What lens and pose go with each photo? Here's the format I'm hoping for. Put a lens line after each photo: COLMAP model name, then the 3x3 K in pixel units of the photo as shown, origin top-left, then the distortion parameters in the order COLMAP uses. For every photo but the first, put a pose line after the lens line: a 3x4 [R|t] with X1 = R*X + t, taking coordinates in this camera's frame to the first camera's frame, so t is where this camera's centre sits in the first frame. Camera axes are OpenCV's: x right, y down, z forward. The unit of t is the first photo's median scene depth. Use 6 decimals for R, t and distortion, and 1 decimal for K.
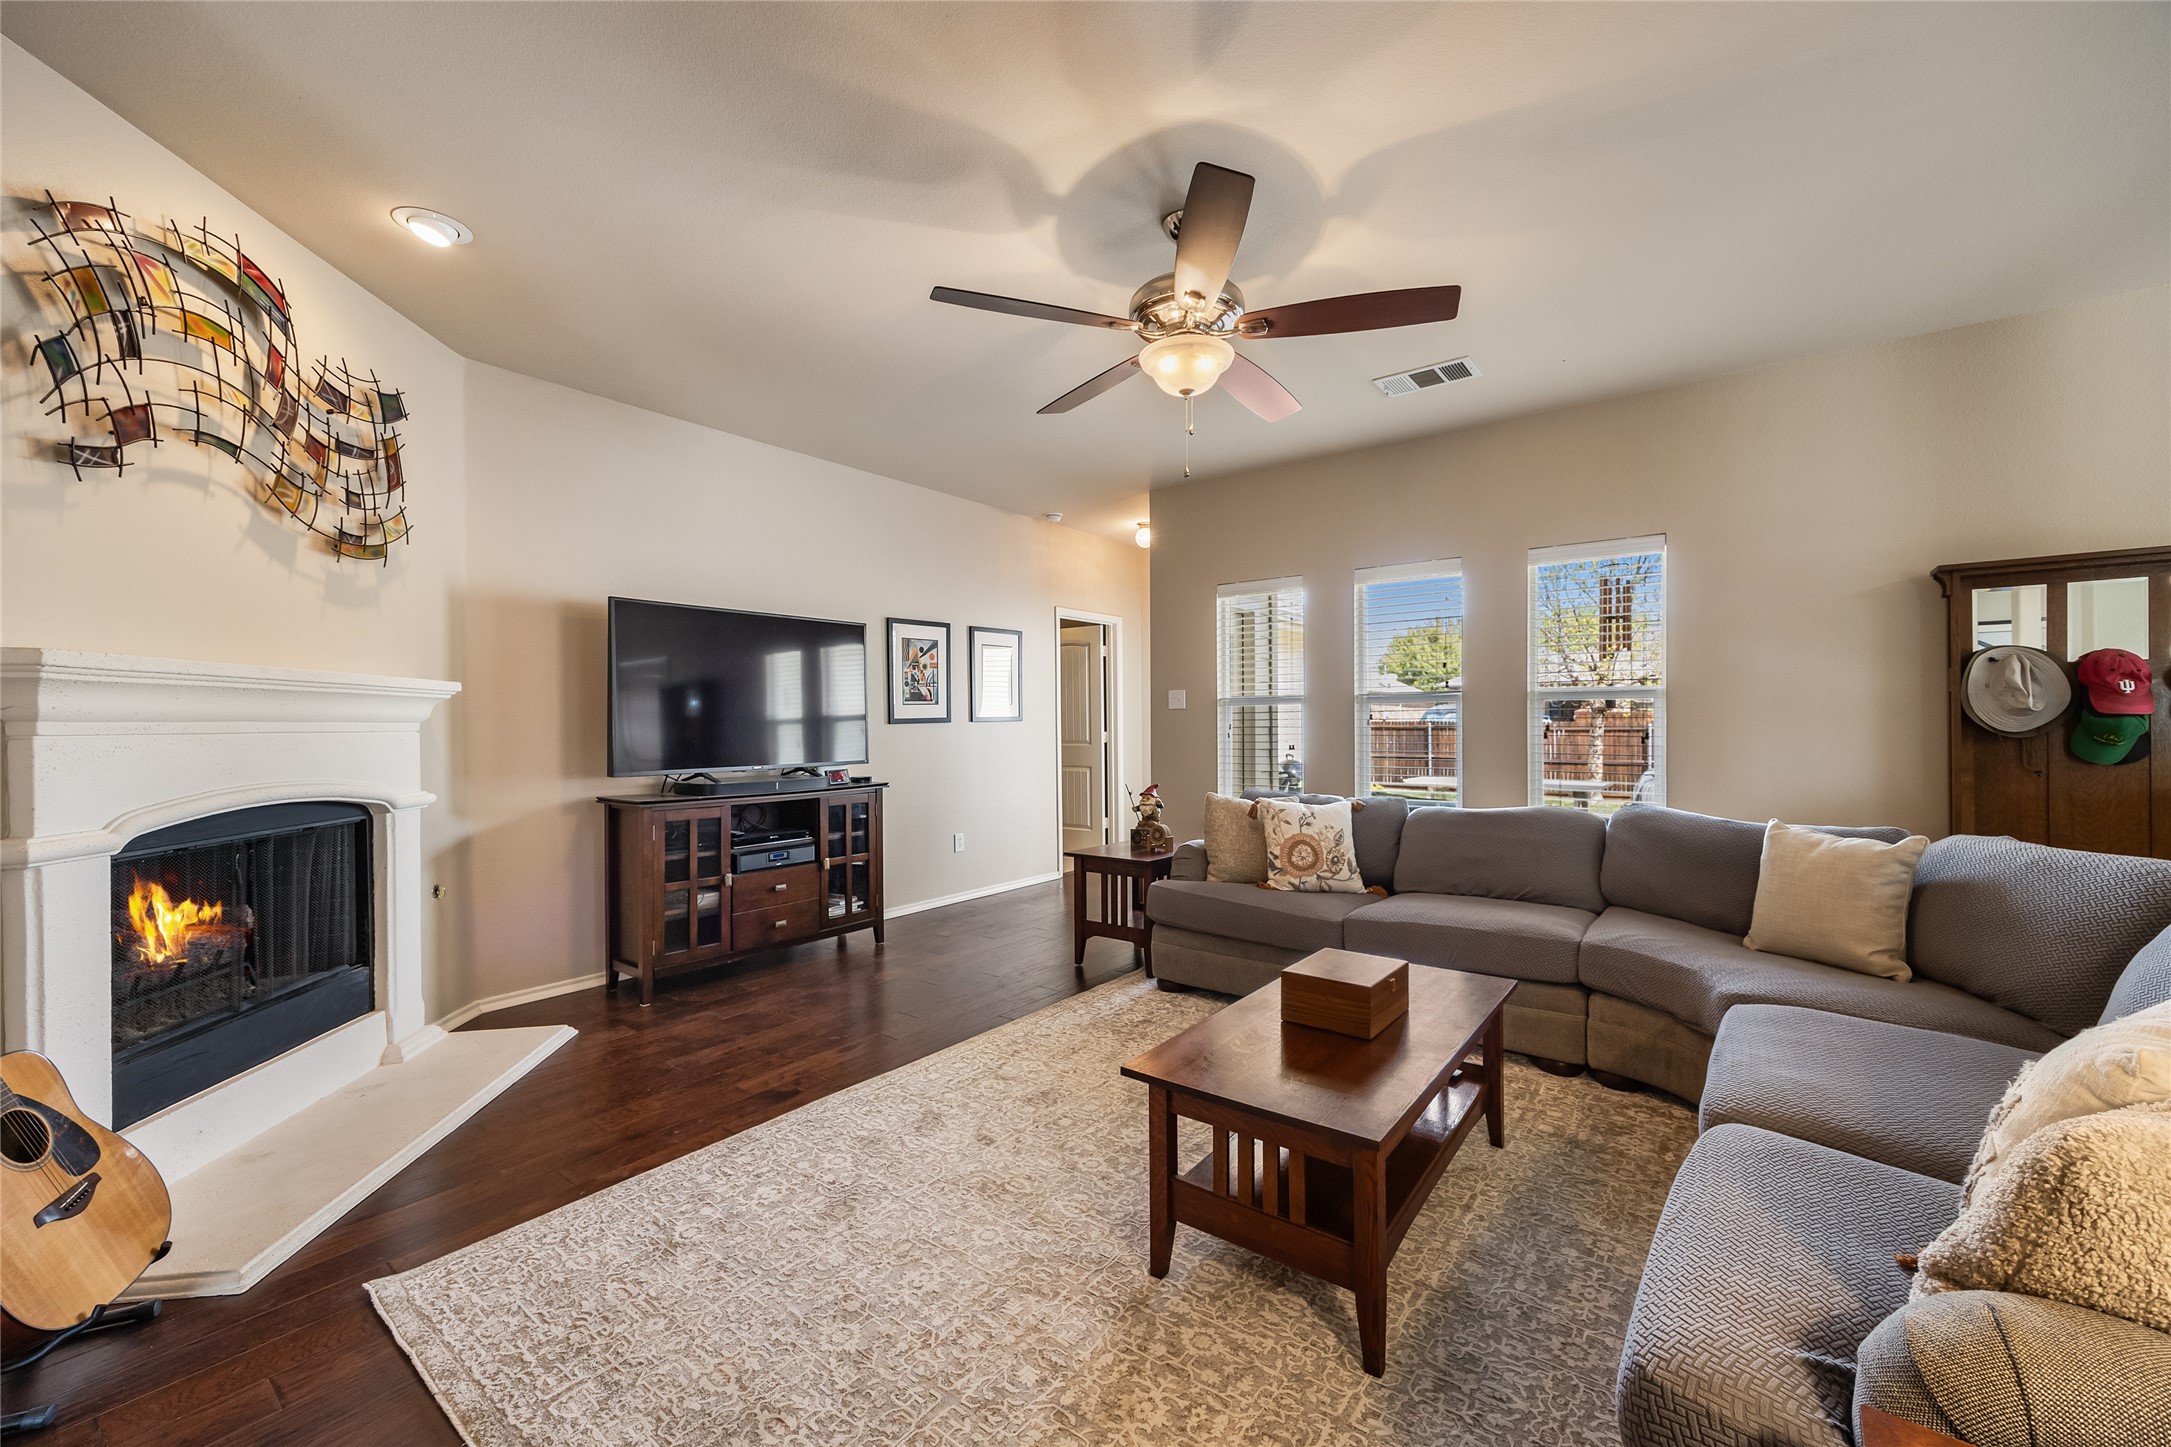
lens RADIAL K [[845.8, 0, 1086.9], [0, 845.8, 723.1], [0, 0, 1]] dist [0.003922, -0.000308]
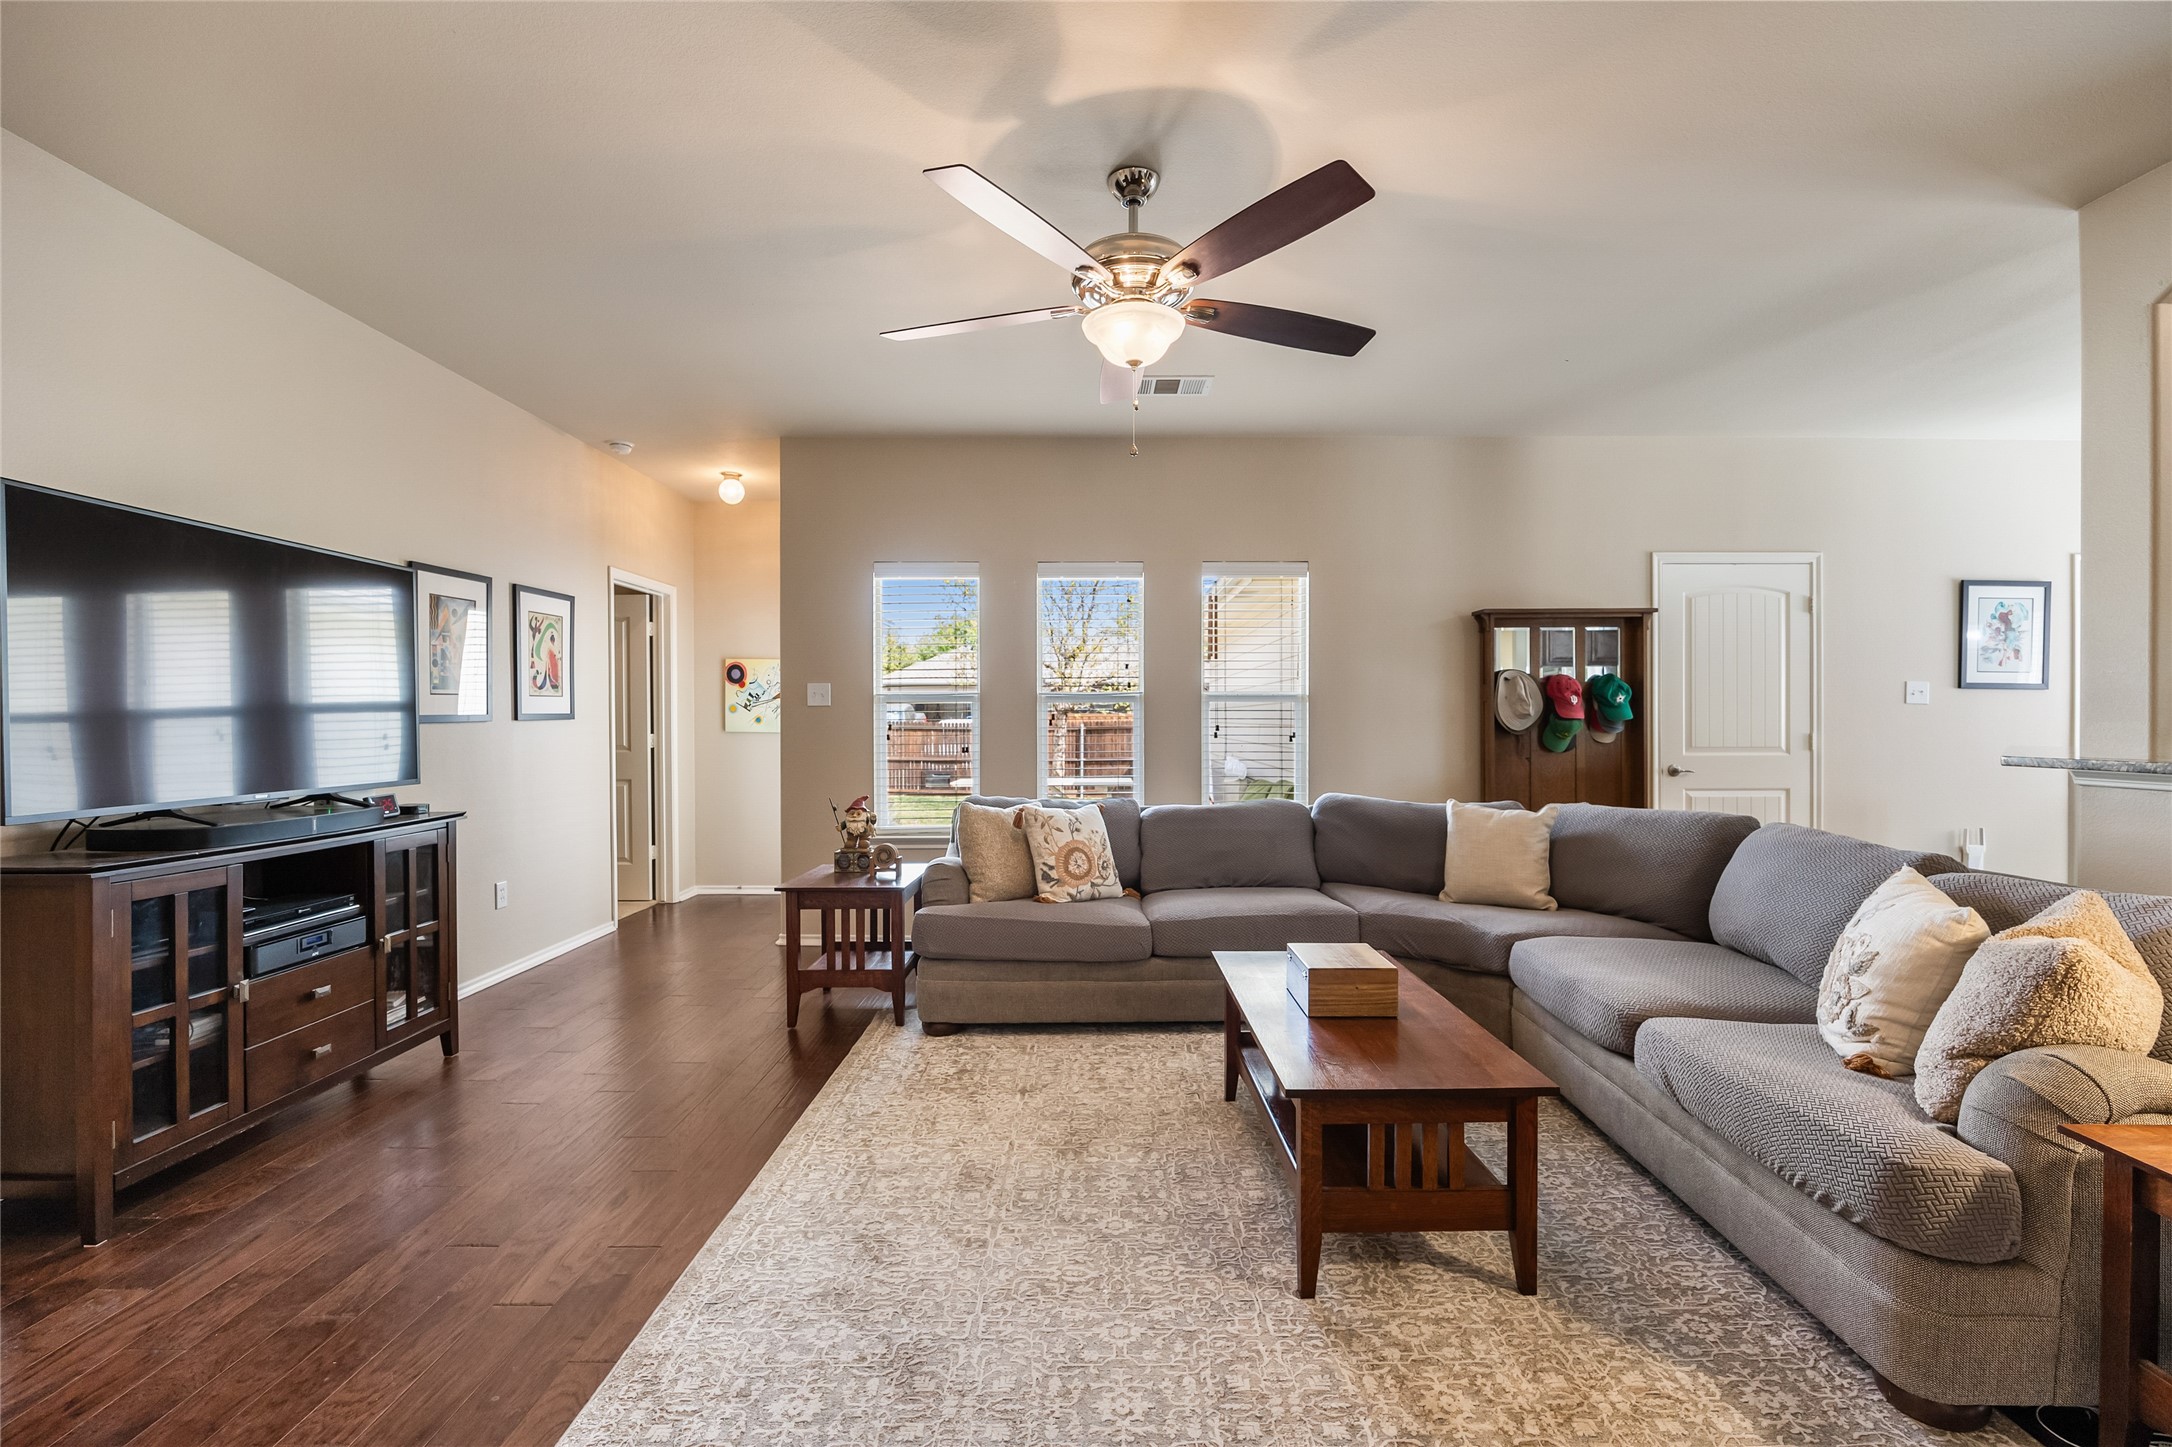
lens RADIAL K [[957.0, 0, 1086.3], [0, 957.0, 721.0], [0, 0, 1]] dist [-0.009860, 0.000145]
pose [[0.799110, 0.003354, 0.601175, -0.371050], [-0.001987, 0.999994, -0.002937, 0.000652], [-0.601182, 0.001152, 0.799112, 0.136681]]
